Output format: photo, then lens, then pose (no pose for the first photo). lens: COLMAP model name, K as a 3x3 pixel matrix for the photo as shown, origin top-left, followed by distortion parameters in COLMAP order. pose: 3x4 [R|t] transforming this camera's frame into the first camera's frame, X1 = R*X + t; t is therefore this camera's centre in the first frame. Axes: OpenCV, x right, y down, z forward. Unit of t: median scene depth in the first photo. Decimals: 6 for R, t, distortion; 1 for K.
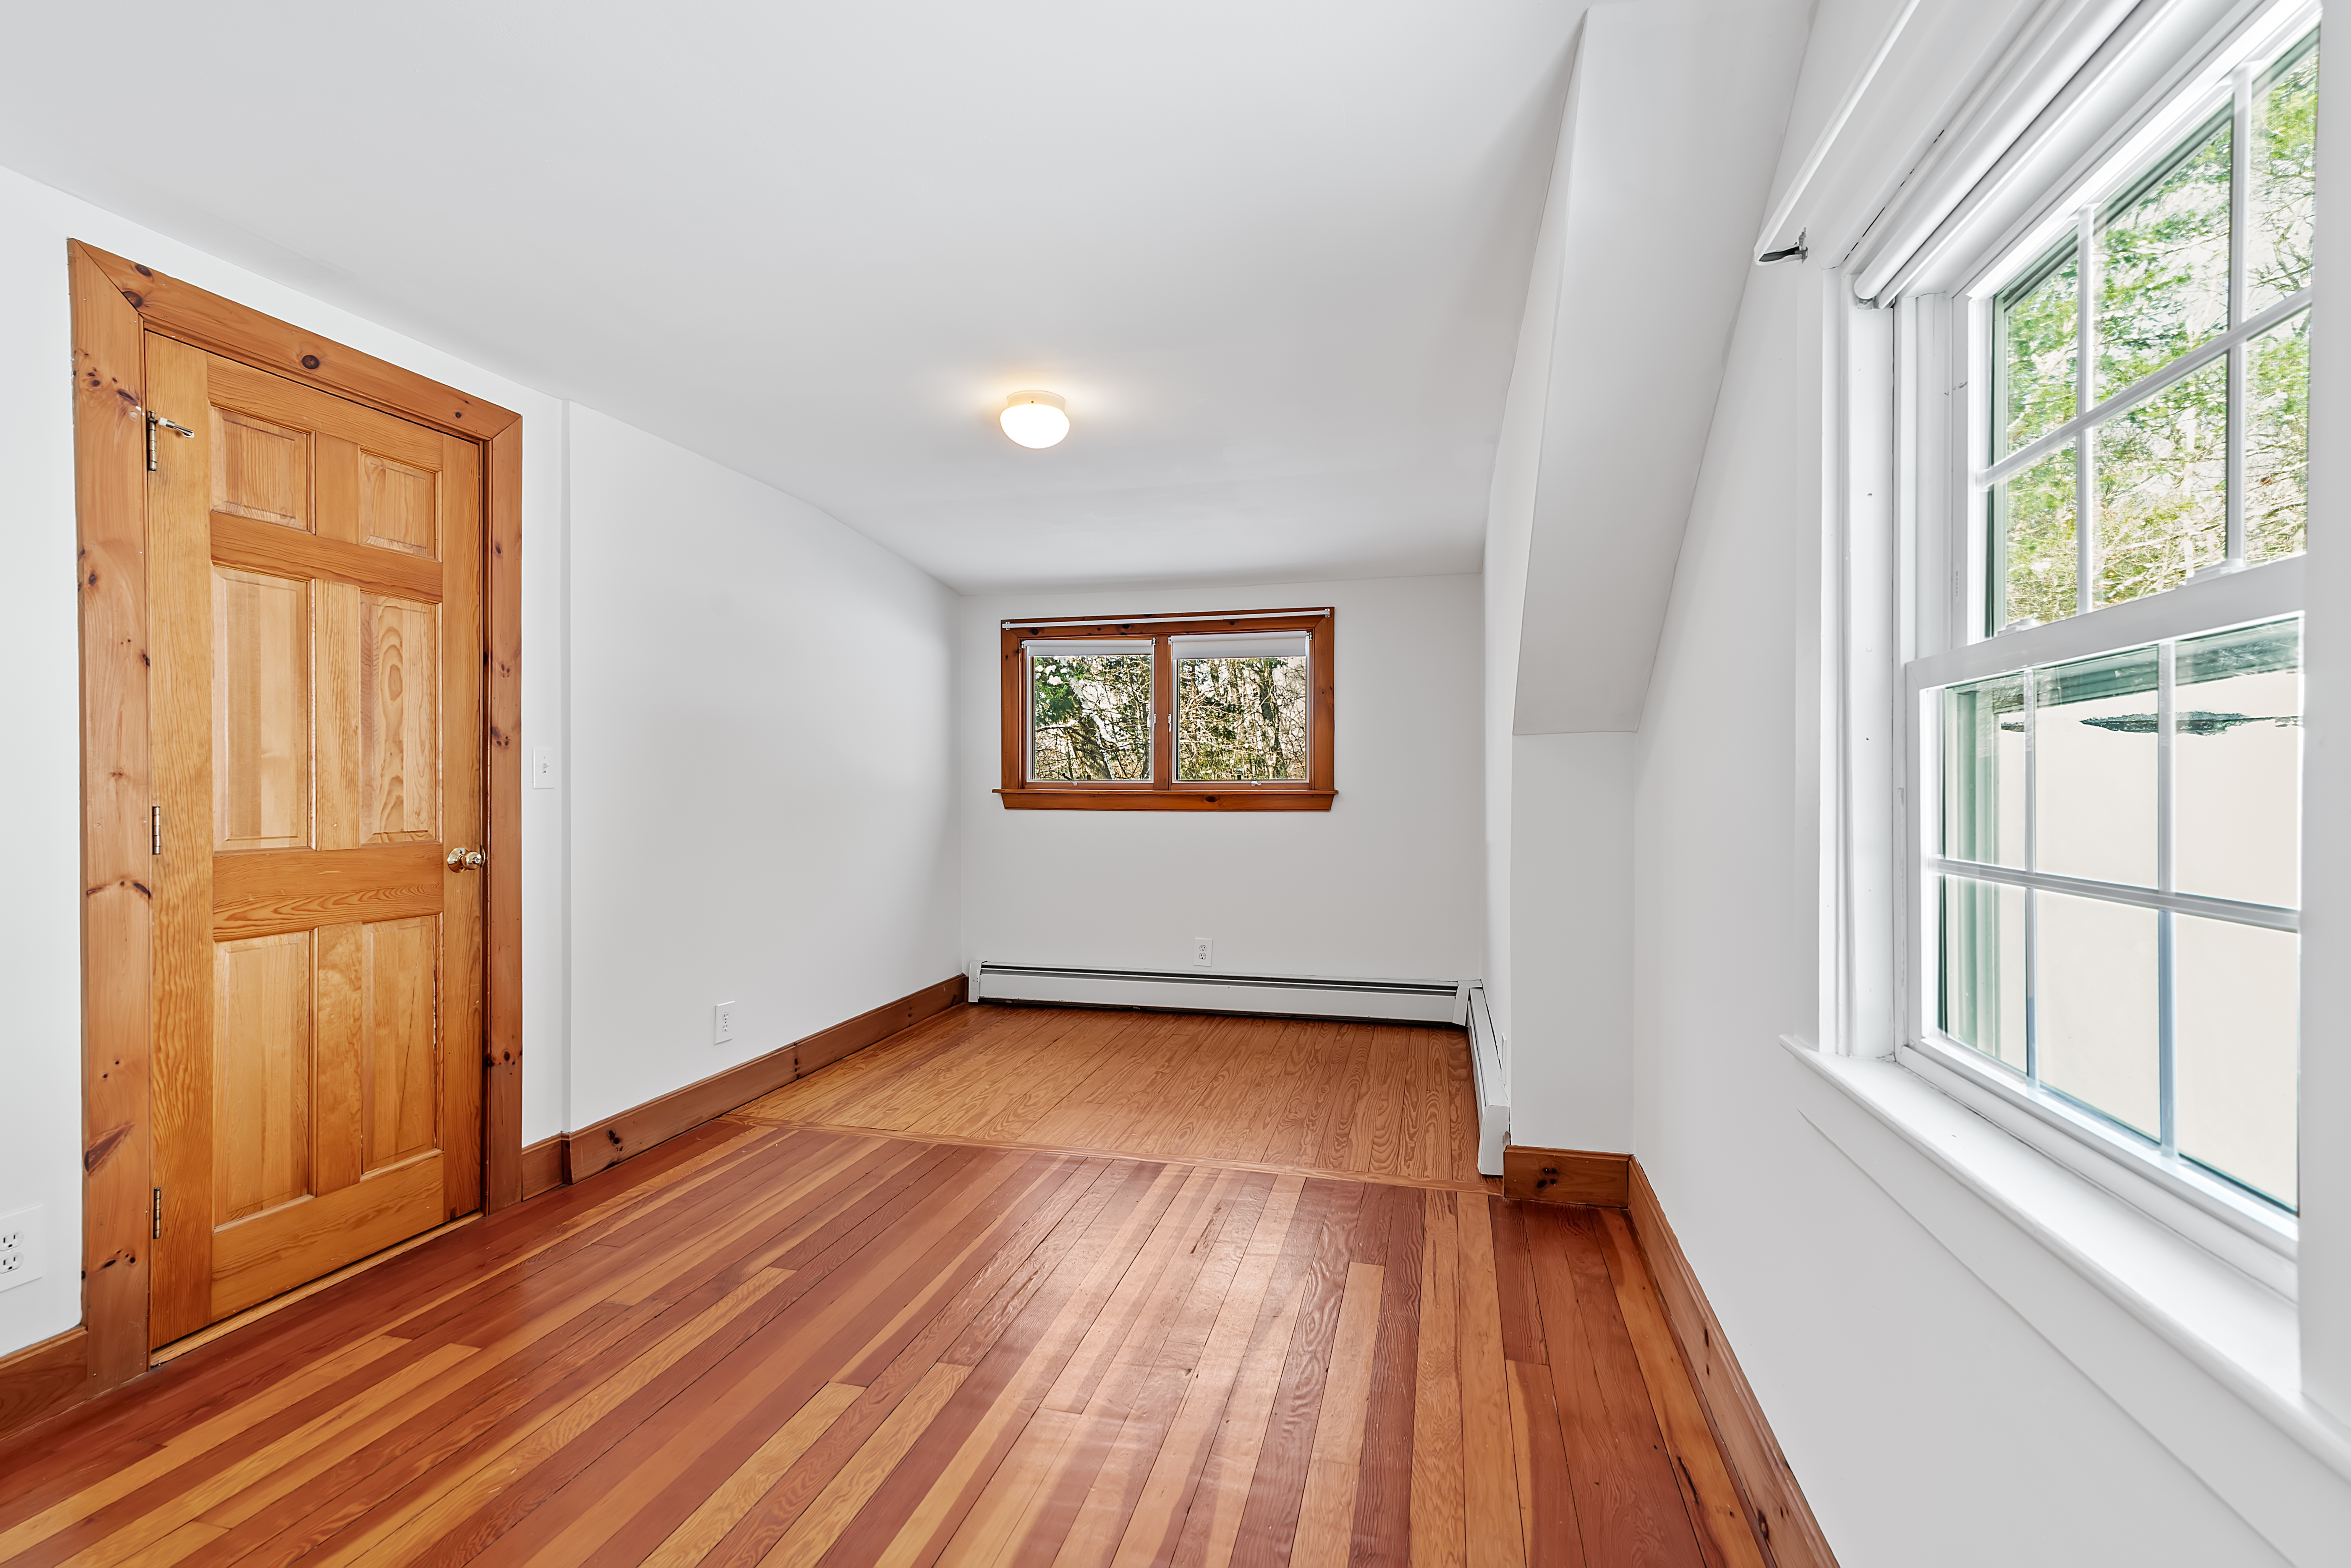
lens RADIAL K [[1067.7, 0, 1164.3], [0, 1067.7, 760.2], [0, 0, 1]] dist [-0.017796, 0.007748]
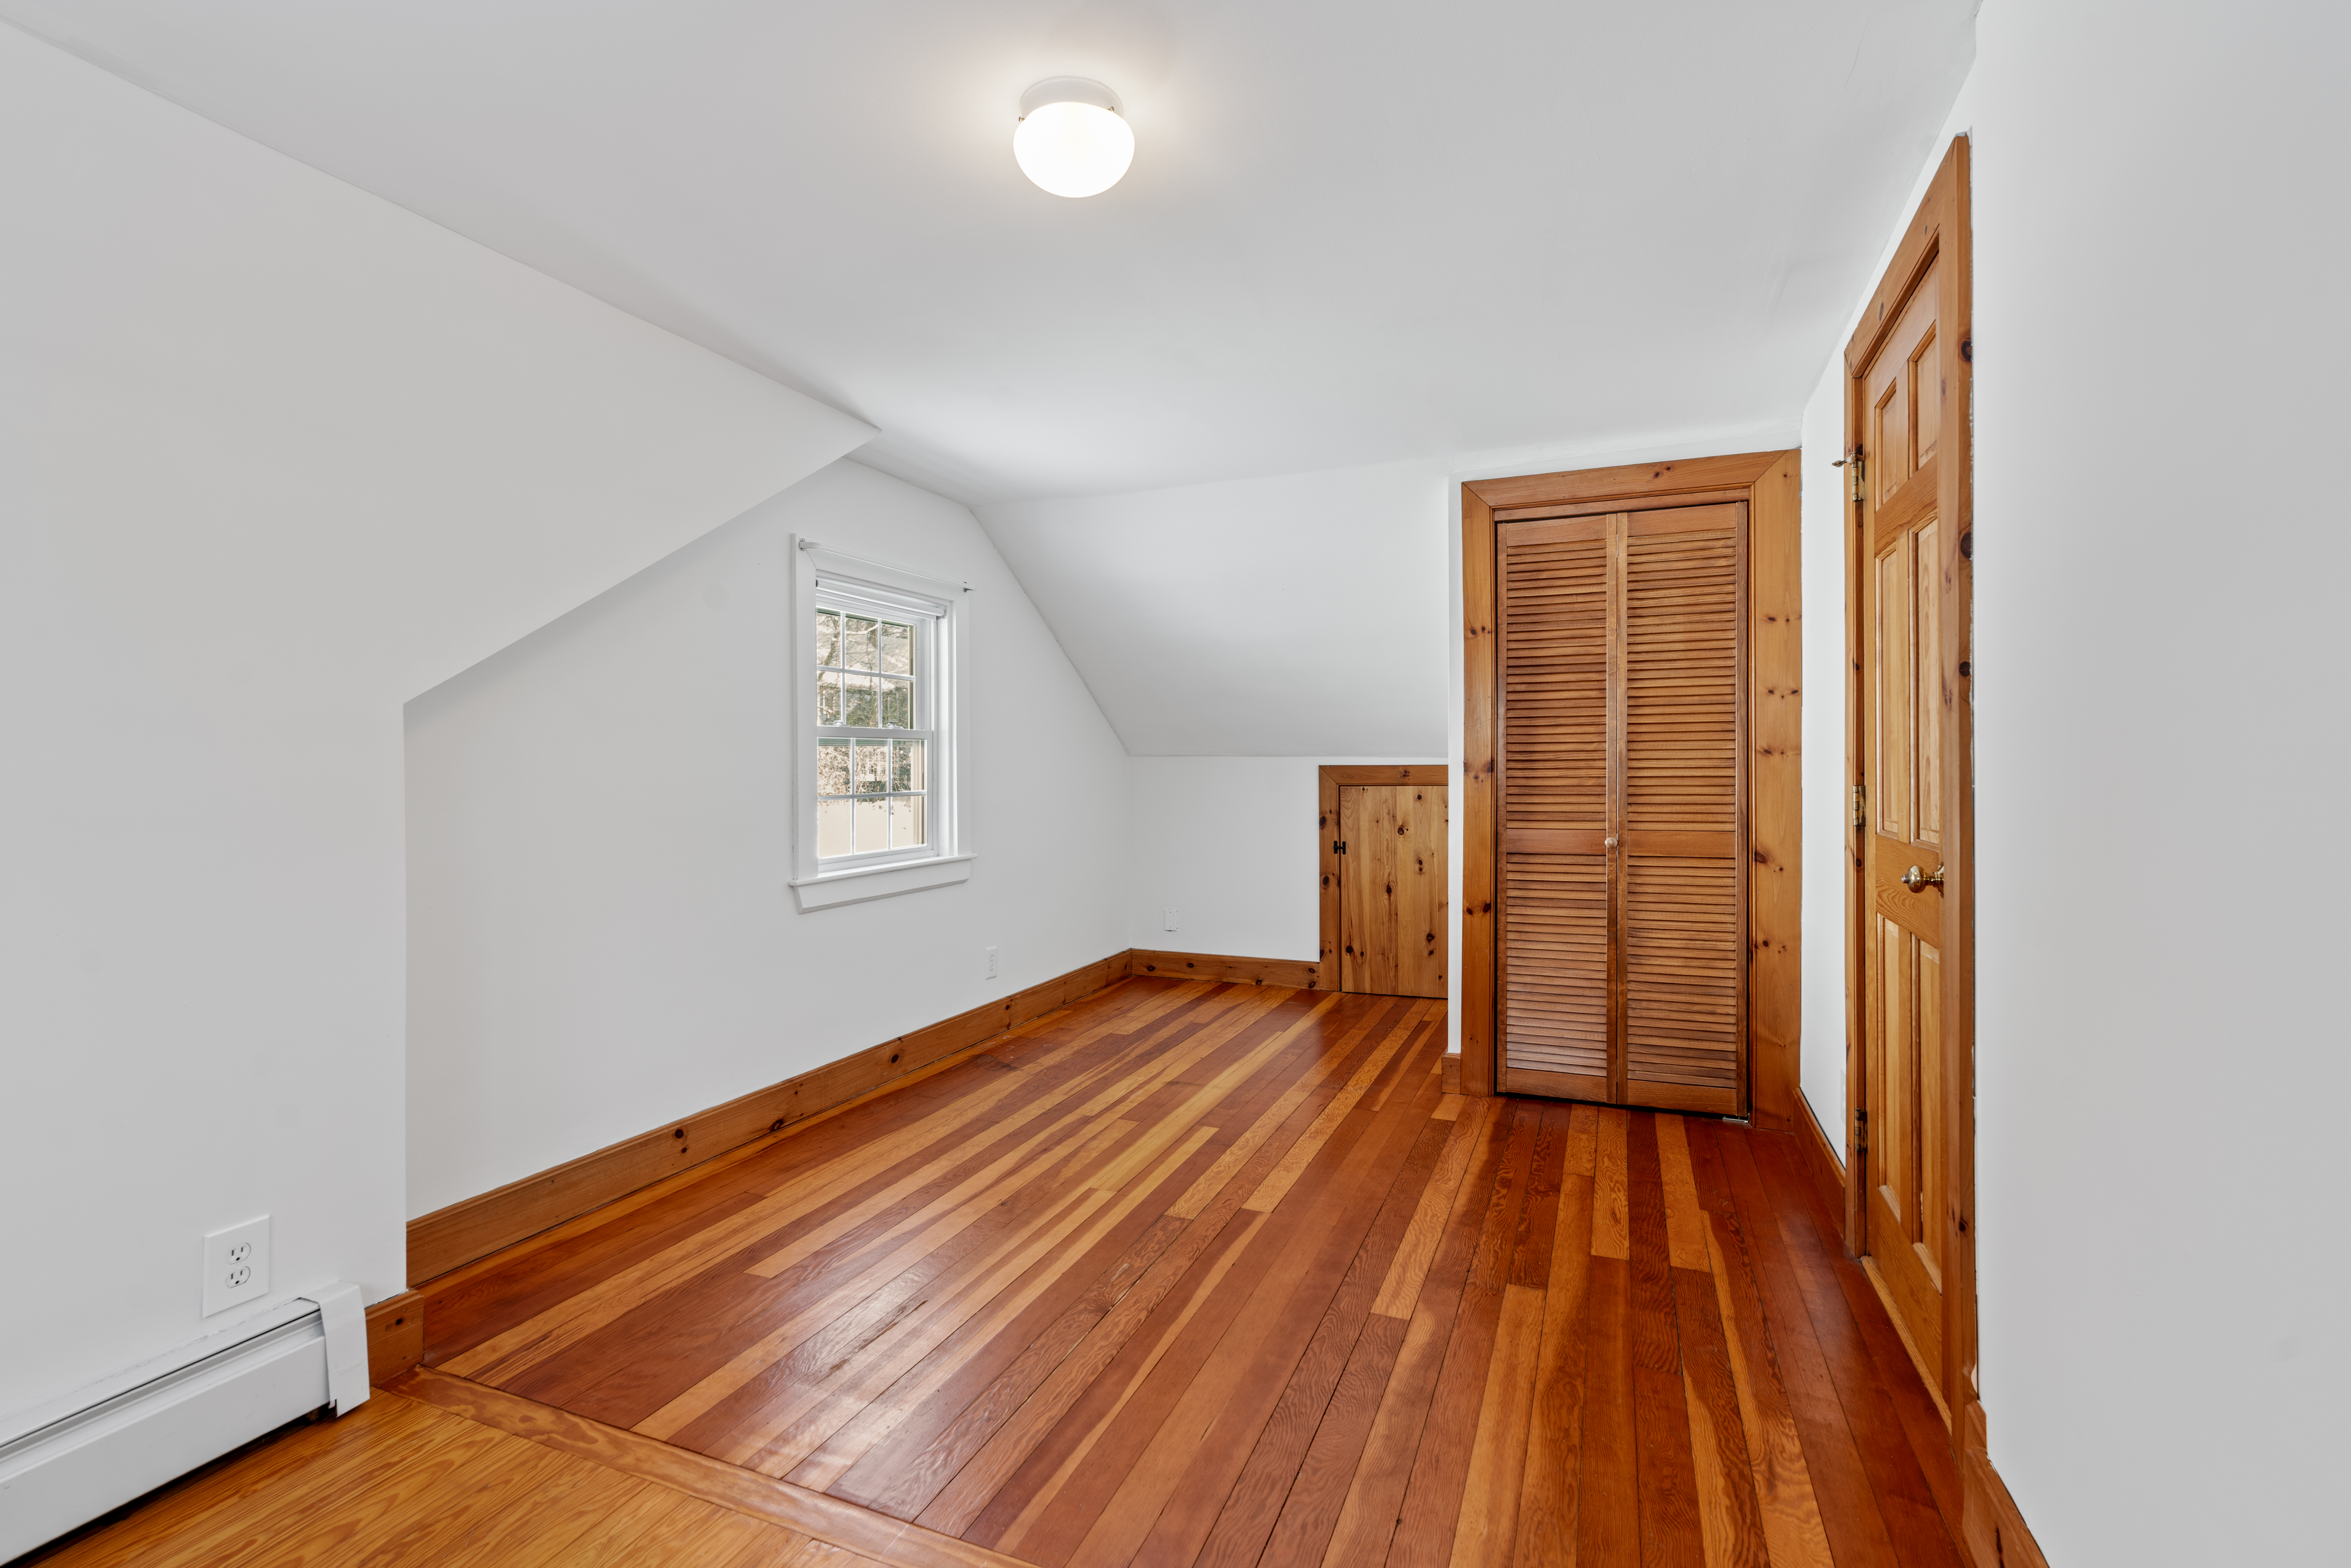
lens RADIAL K [[1067.7, 0, 1164.3], [0, 1067.7, 760.2], [0, 0, 1]] dist [-0.017796, 0.007748]
pose [[-0.990705, 0.005157, 0.135930, -0.336301], [0.000663, 0.999452, -0.033085, 0.057112], [-0.136026, -0.032687, -0.990166, 2.156660]]
